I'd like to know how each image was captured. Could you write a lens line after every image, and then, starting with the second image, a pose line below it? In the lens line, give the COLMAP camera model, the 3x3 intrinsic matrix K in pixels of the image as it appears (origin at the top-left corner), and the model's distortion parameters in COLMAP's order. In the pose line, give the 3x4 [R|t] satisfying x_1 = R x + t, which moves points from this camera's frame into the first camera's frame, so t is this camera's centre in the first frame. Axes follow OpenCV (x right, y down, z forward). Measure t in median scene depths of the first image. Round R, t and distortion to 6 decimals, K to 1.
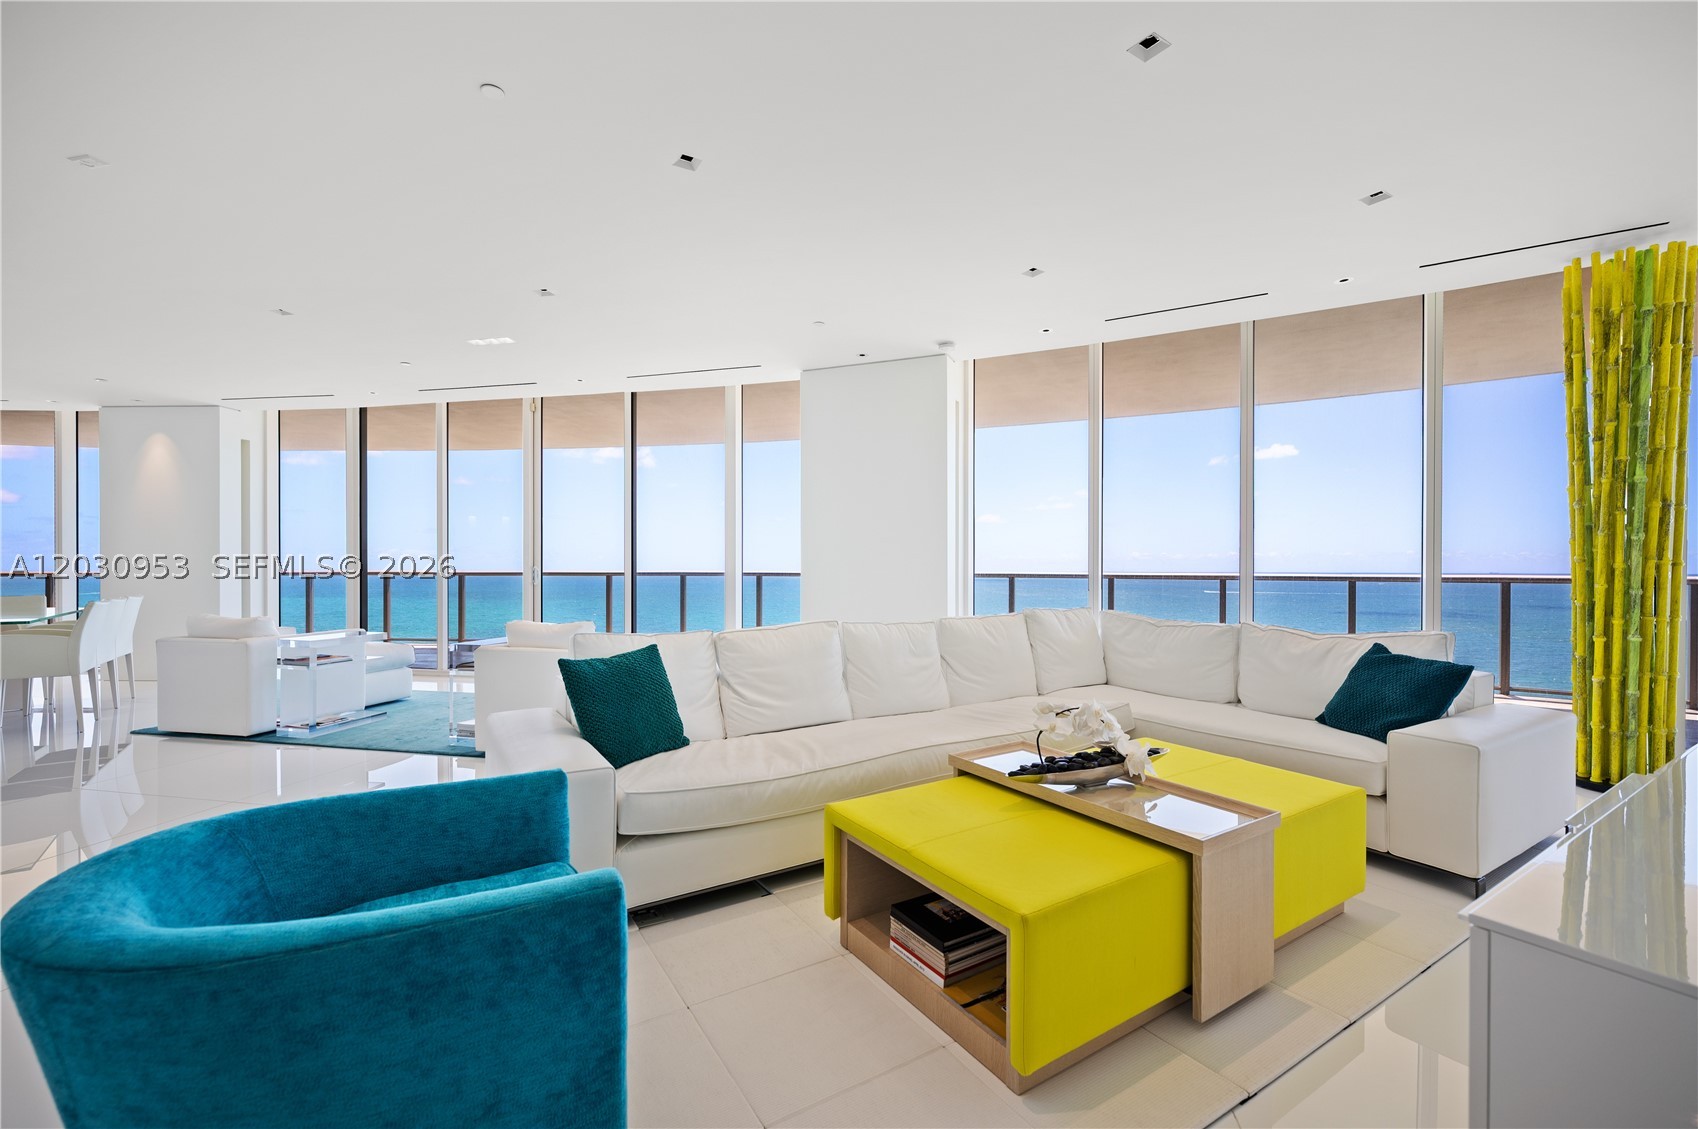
lens RADIAL K [[706.9, 0, 857.4], [0, 706.9, 567.5], [0, 0, 1]] dist [-0.000490, -0.000085]
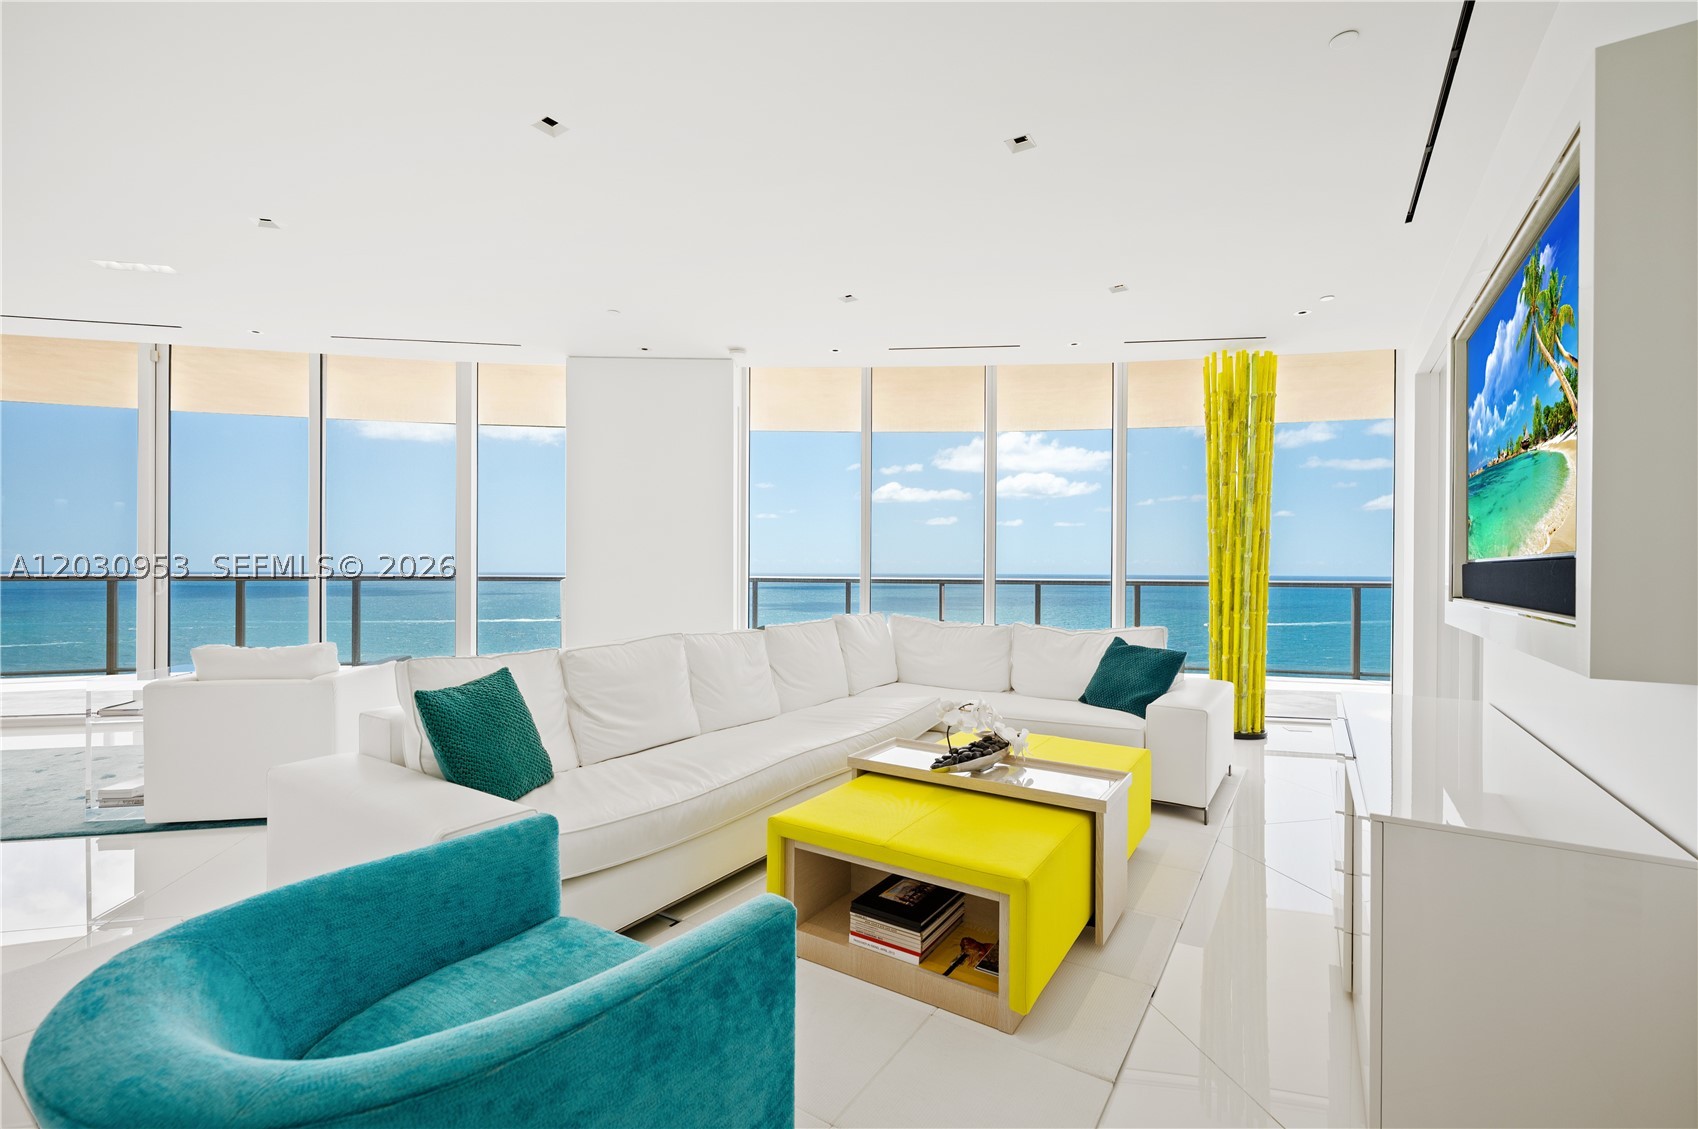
lens RADIAL K [[728.1, 0, 847.0], [0, 728.1, 567.9], [0, 0, 1]] dist [0.001425, 0.000214]
pose [[0.910088, 0.004764, 0.414387, -0.271428], [-0.004816, 0.999988, -0.000917, -0.015333], [-0.414386, -0.001161, 0.910100, 0.003983]]
